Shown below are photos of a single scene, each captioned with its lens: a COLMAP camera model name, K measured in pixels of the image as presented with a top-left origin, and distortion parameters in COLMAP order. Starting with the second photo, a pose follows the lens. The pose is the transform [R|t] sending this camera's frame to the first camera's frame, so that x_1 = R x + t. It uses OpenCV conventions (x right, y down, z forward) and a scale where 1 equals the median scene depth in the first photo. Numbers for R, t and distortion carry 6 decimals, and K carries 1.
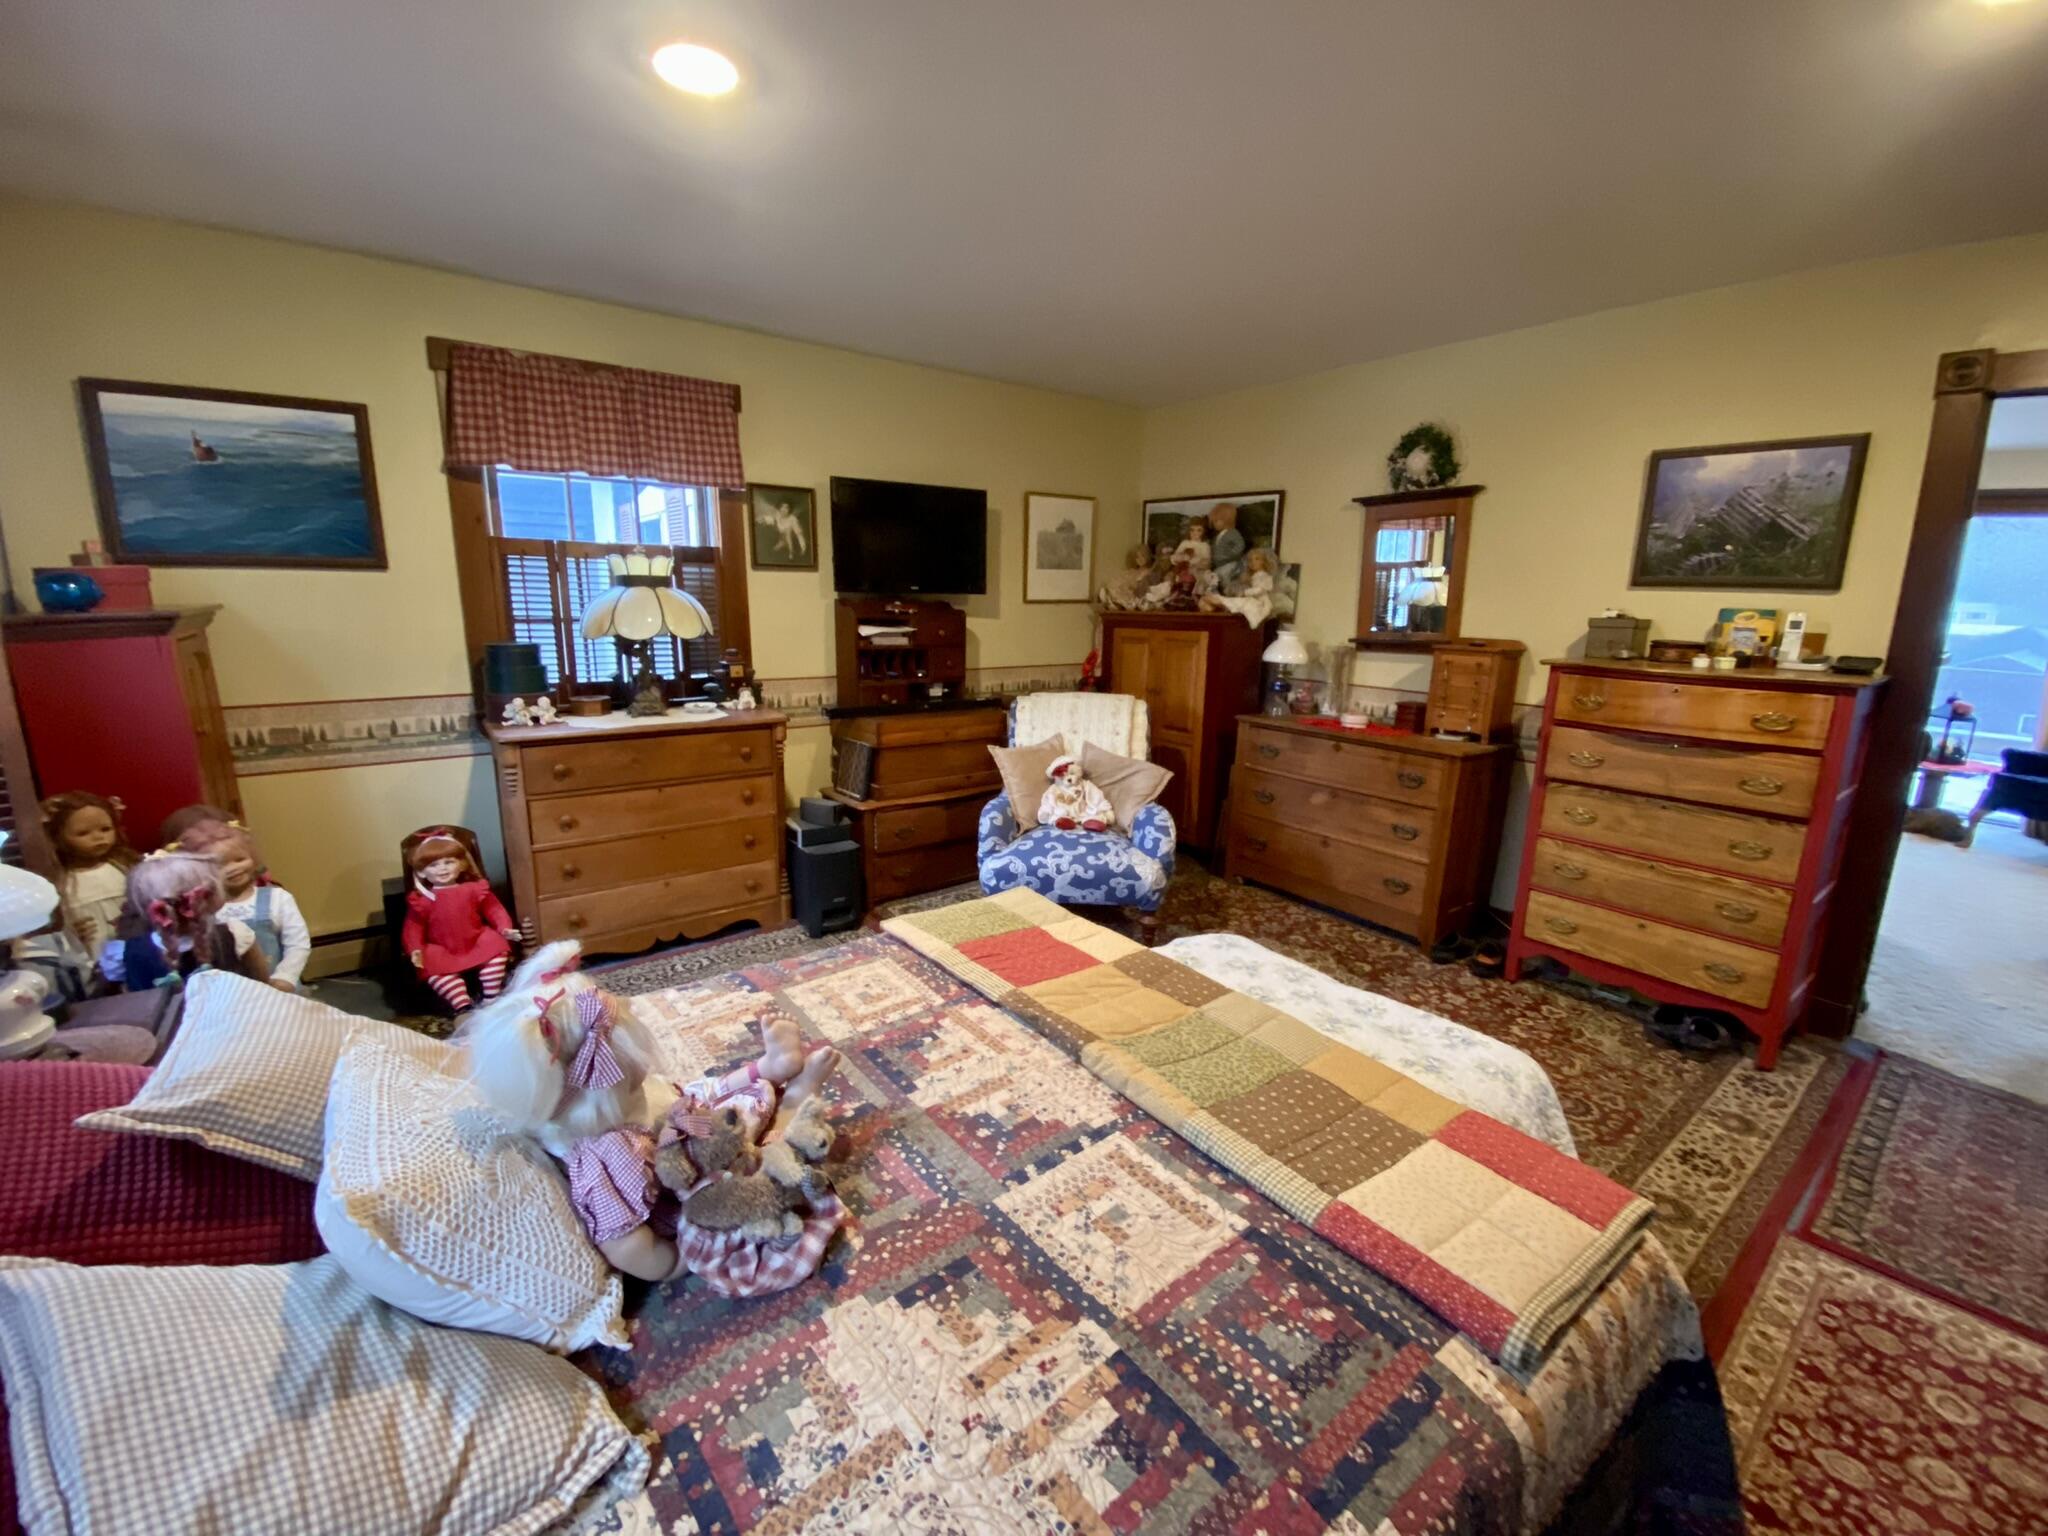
lens RADIAL K [[818.5, 0, 1015.9], [0, 818.5, 771.0], [0, 0, 1]] dist [0.013634, -0.019100]
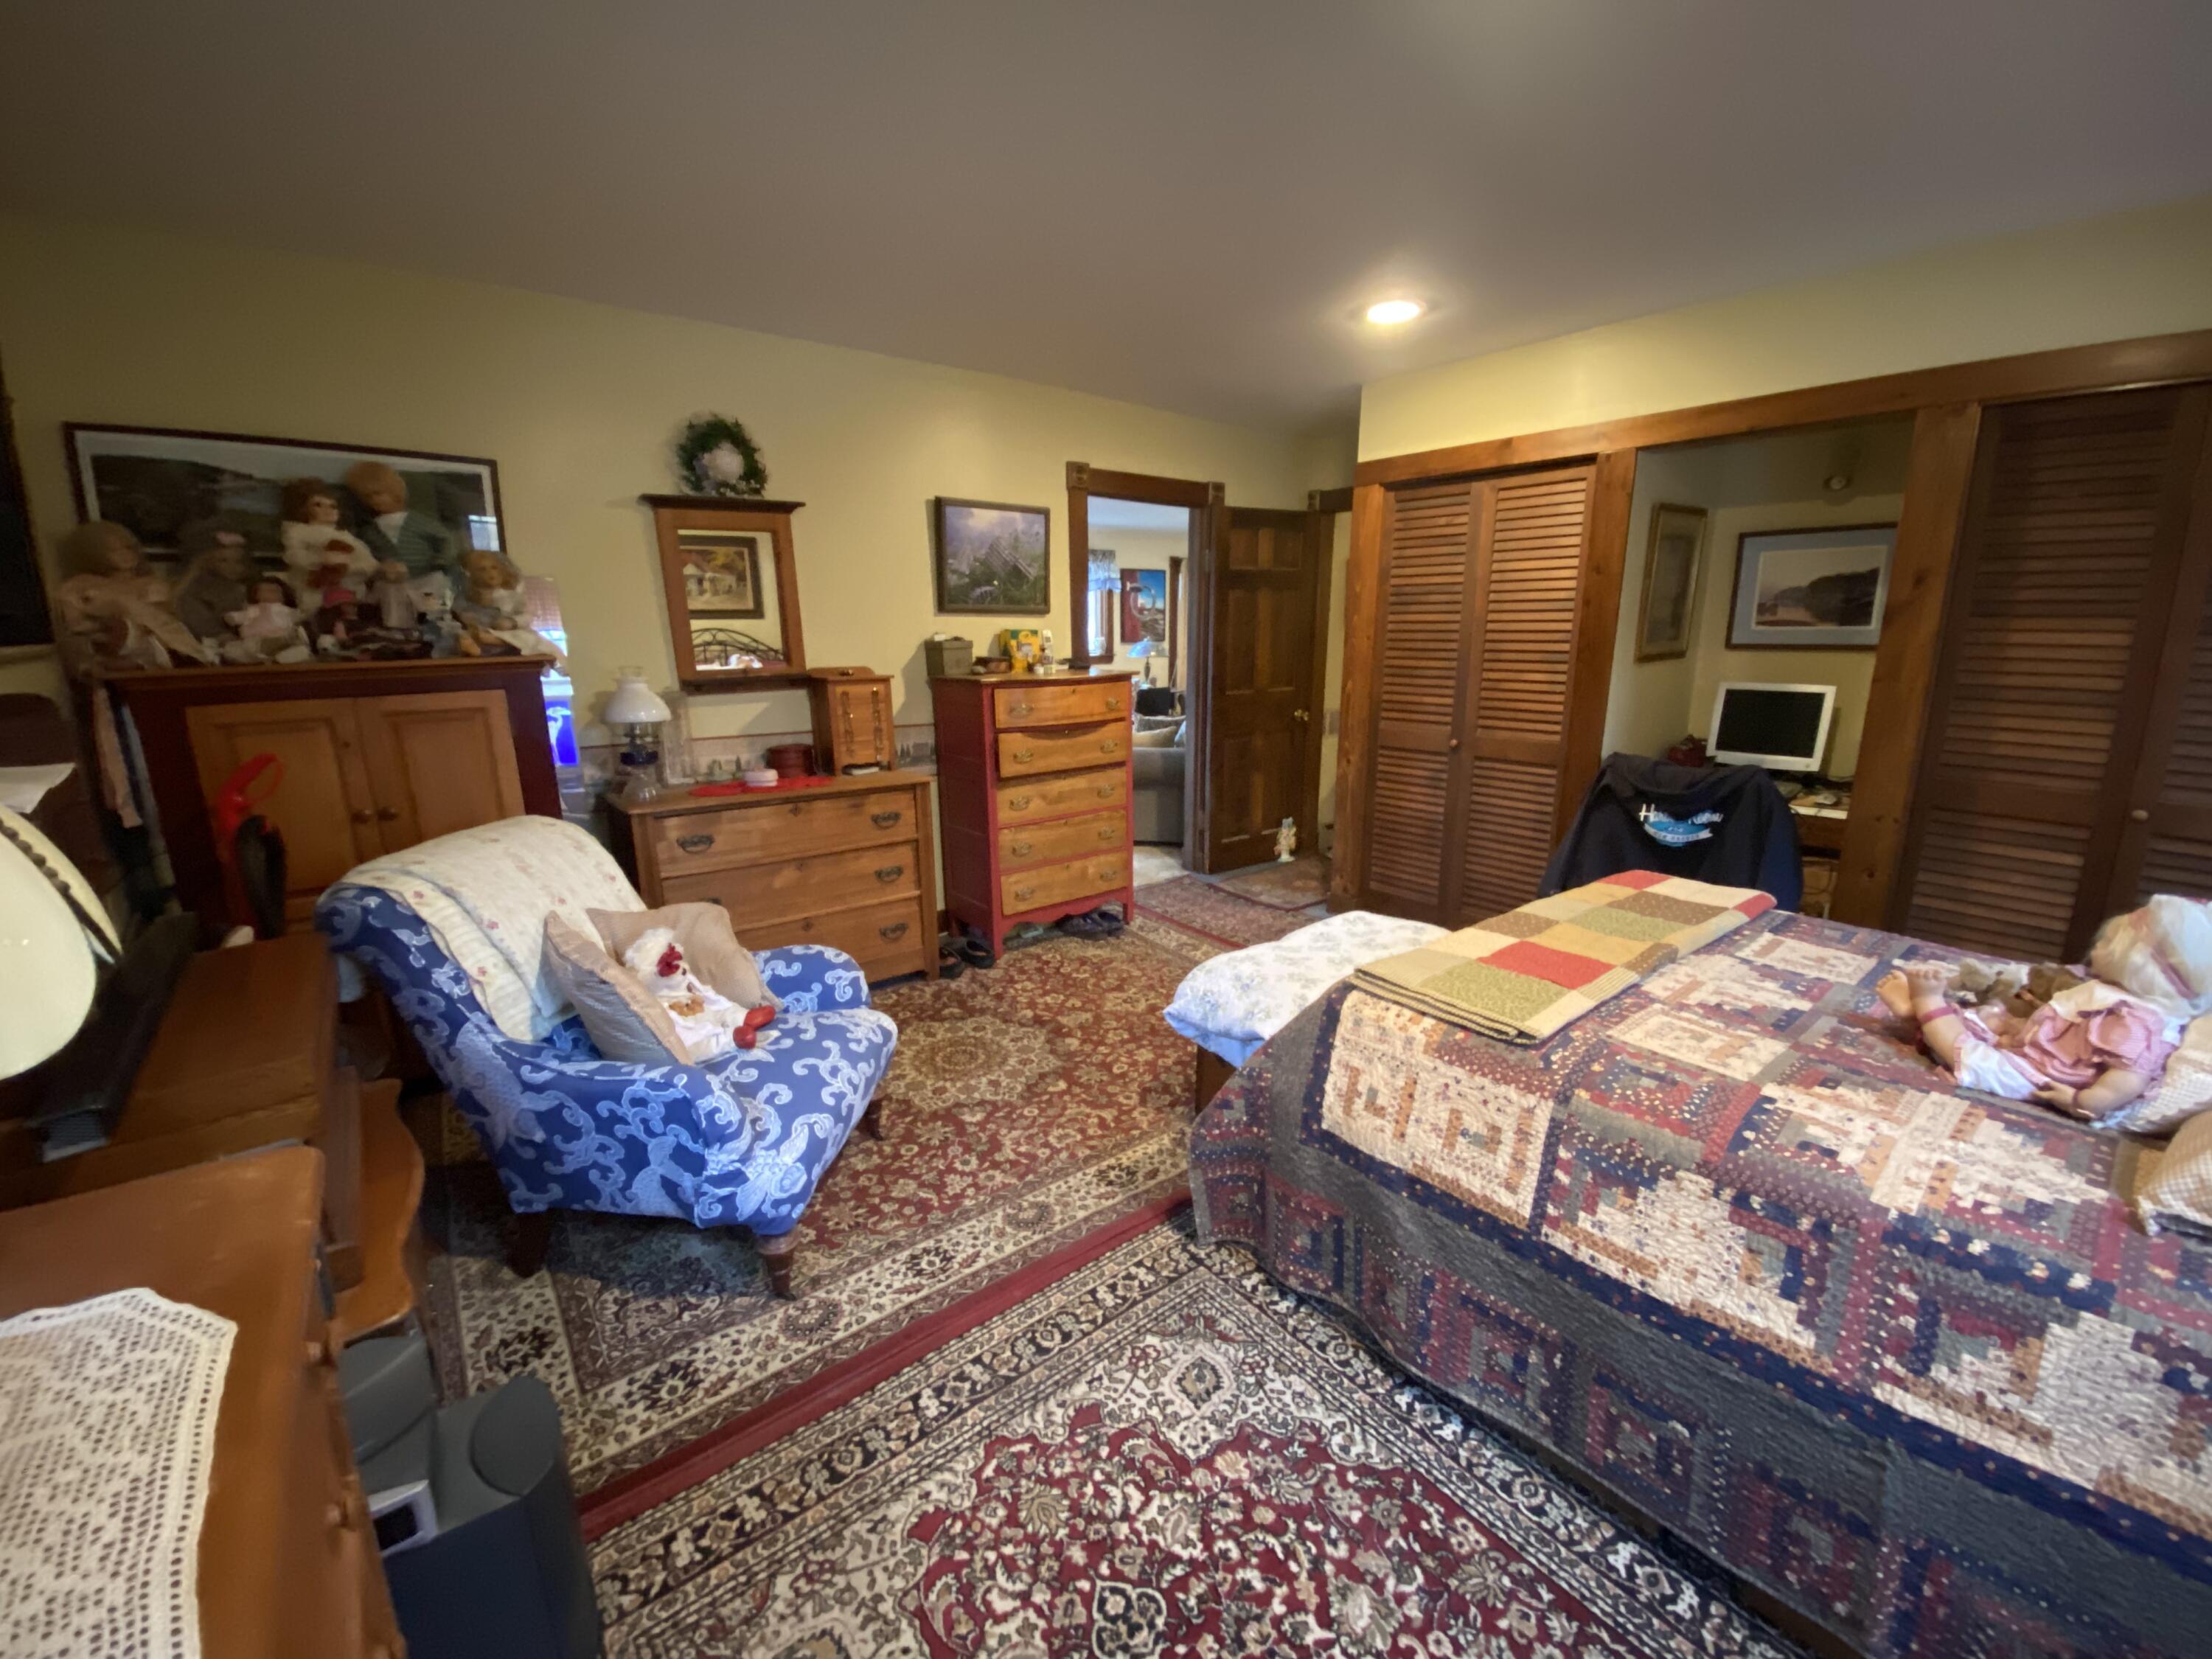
lens RADIAL K [[884.1, 0, 1097.2], [0, 884.1, 832.8], [0, 0, 1]] dist [0.013634, -0.019100]
pose [[-0.014546, -0.247295, 0.968831, -0.647989], [0.216028, 0.945272, 0.244525, -0.214763], [-0.976279, 0.212851, 0.039672, 0.907509]]
